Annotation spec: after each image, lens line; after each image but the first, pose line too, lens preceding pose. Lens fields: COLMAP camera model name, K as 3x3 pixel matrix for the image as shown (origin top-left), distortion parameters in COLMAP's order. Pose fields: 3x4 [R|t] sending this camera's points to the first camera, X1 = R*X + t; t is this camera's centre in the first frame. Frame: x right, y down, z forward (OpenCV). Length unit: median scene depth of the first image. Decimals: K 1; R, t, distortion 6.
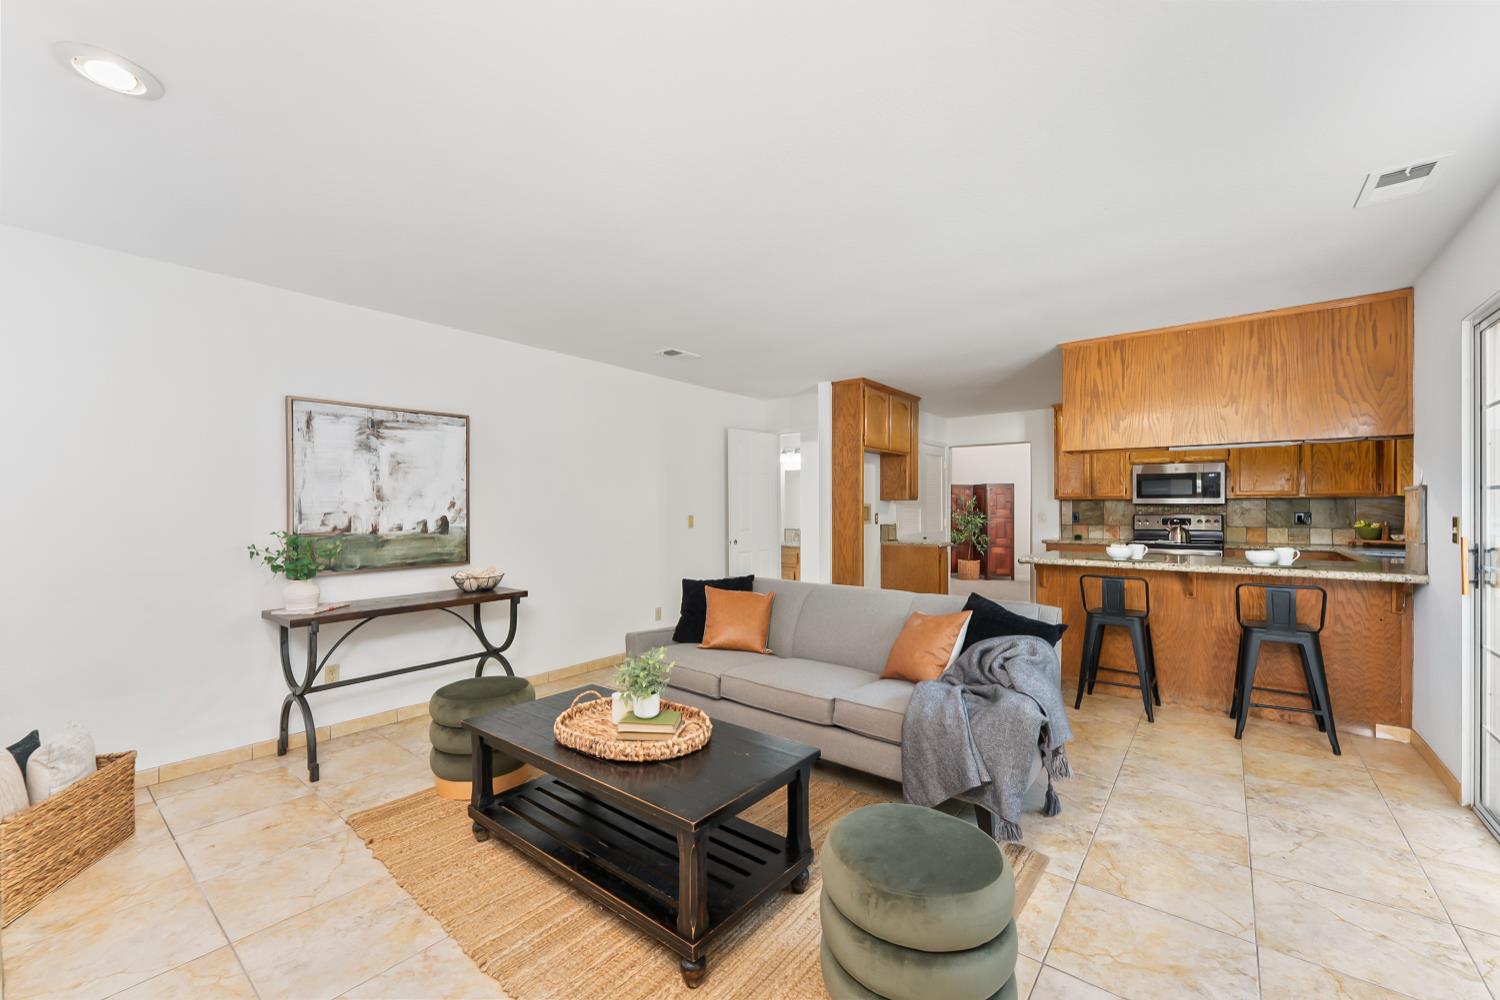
lens RADIAL K [[598.6, 0, 741.9], [0, 598.6, 507.7], [0, 0, 1]] dist [-0.001354, 0.000281]
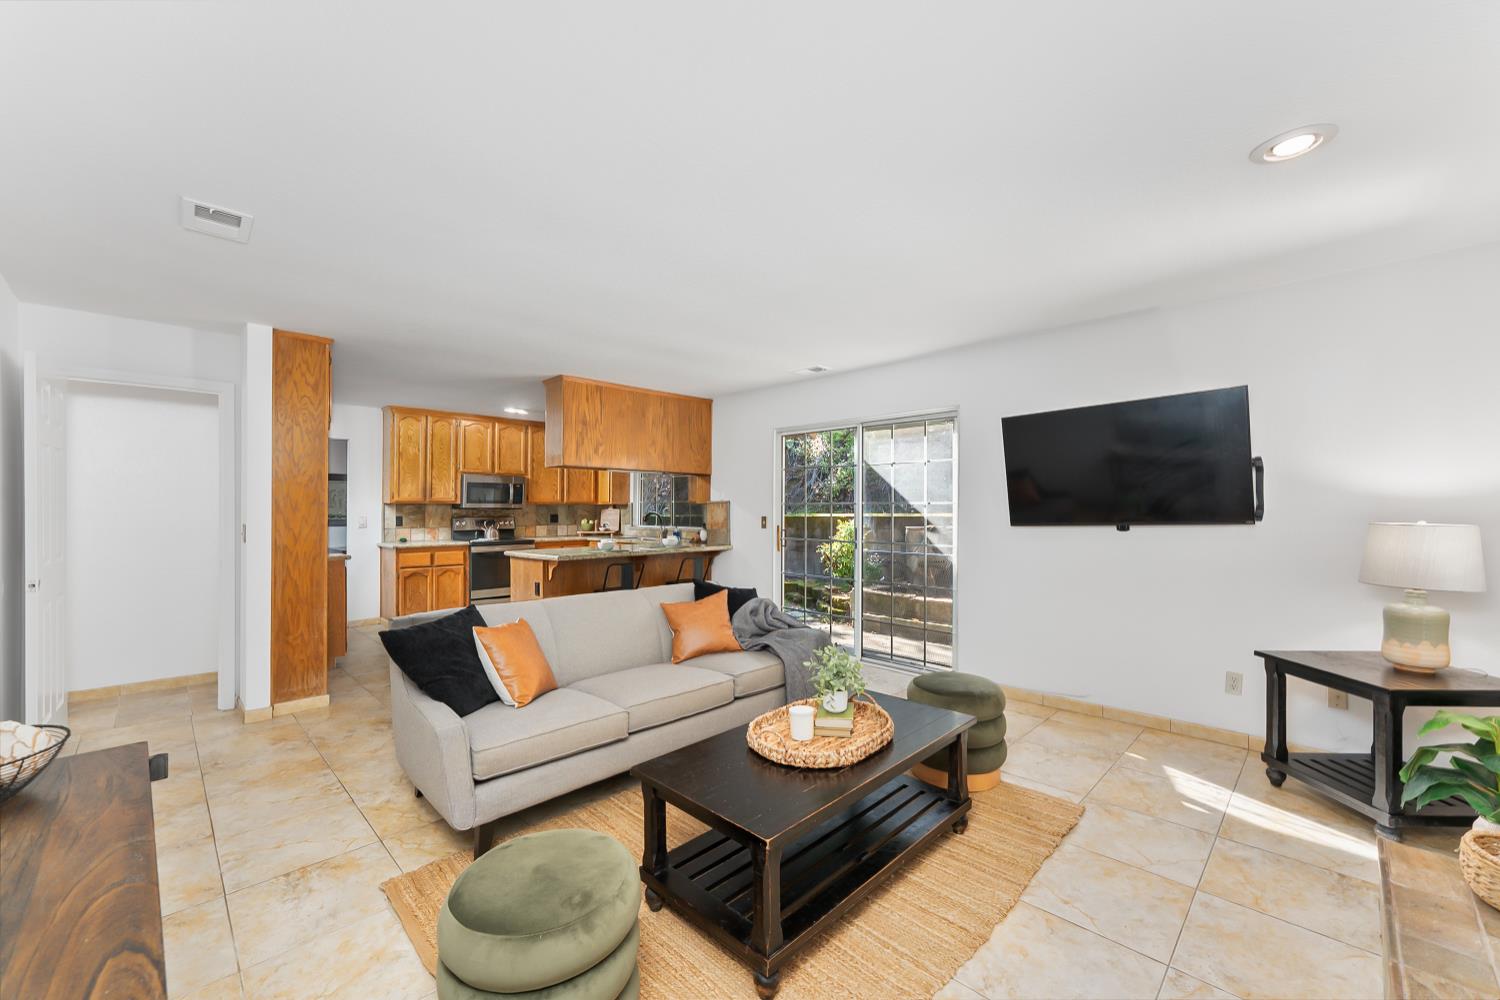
lens RADIAL K [[598.6, 0, 741.9], [0, 598.6, 507.7], [0, 0, 1]] dist [-0.001354, 0.000281]
pose [[0.109892, 0.003136, 0.993939, -0.706638], [-0.000557, 0.999995, -0.003094, -0.006434], [-0.993943, -0.000214, 0.109893, 0.595547]]
